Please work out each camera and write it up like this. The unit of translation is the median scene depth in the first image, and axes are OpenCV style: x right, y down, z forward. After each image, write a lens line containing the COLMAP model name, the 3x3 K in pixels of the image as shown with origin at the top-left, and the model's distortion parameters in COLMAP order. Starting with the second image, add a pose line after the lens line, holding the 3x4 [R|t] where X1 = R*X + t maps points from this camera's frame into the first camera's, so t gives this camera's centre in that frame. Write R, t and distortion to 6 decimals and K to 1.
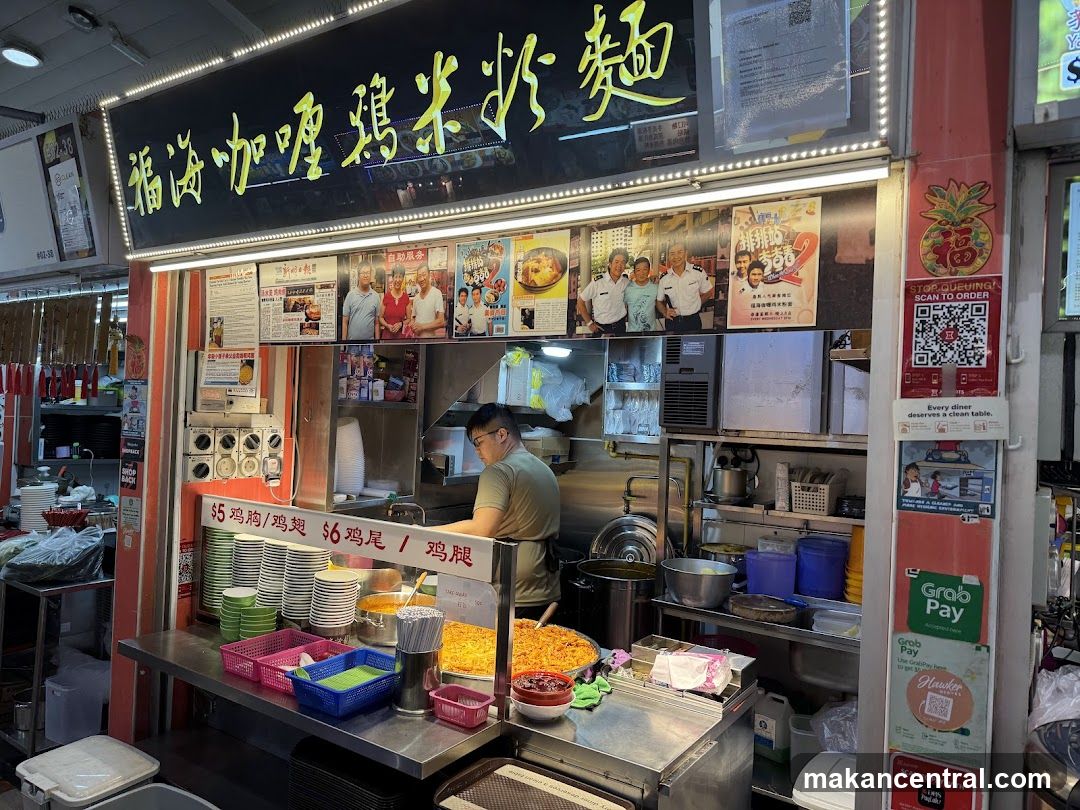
lens RADIAL K [[756.8, 0, 542.1], [0, 756.8, 414.0], [0, 0, 1]] dist [0.091531, -0.171858]
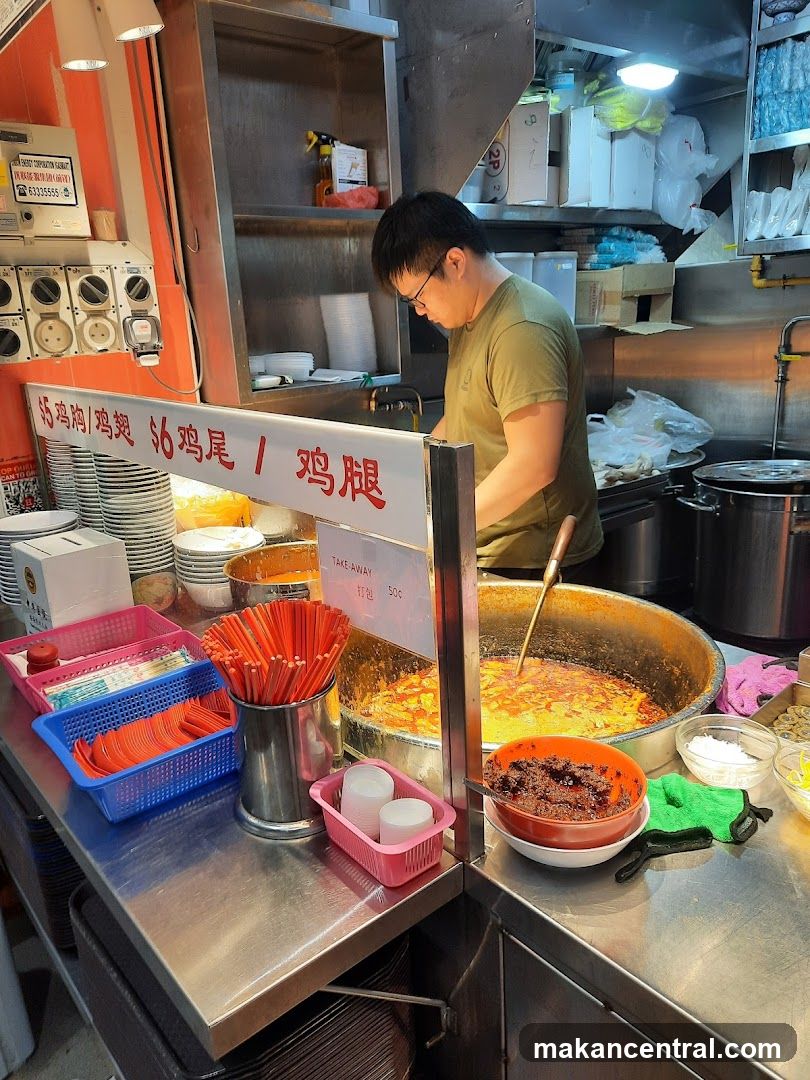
lens RADIAL K [[811.5, 0, 396.6], [0, 811.5, 530.0], [0, 0, 1]] dist [0.042090, -0.002081]
pose [[0.951746, -0.012161, -0.306647, 0.045417], [0.093447, 0.963248, 0.251834, 0.108871], [0.292315, -0.268337, 0.917904, 0.623127]]
